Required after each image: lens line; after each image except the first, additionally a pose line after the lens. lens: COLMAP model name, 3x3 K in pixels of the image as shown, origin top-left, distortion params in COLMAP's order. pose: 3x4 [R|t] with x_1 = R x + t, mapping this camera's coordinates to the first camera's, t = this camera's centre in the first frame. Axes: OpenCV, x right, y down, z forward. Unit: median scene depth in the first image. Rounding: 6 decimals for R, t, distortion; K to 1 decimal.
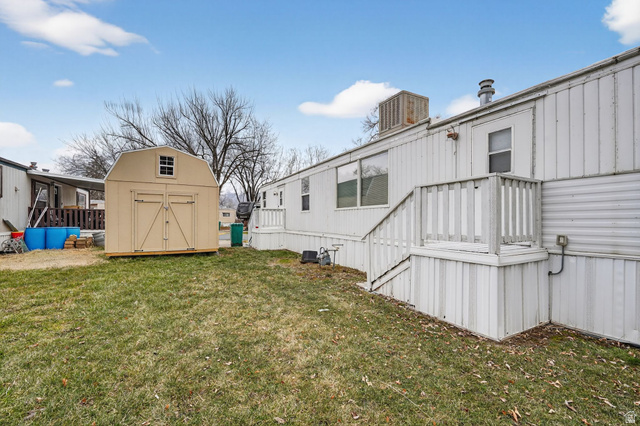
lens RADIAL K [[265.8, 0, 320.0], [0, 265.8, 213.0], [0, 0, 1]] dist [-0.003063, -0.000625]
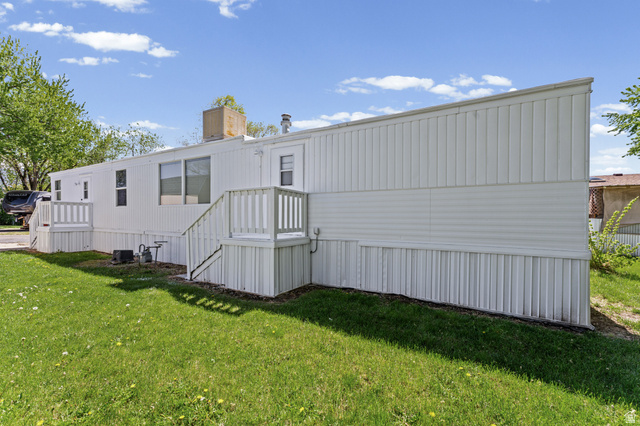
lens RADIAL K [[263.7, 0, 320.1], [0, 263.7, 220.0], [0, 0, 1]] dist [0.007645, -0.000151]
pose [[0.839342, 0.005202, 0.543579, 0.045702], [-0.024157, 0.999323, 0.027736, -0.005581], [-0.543067, -0.036411, 0.838900, -0.249143]]
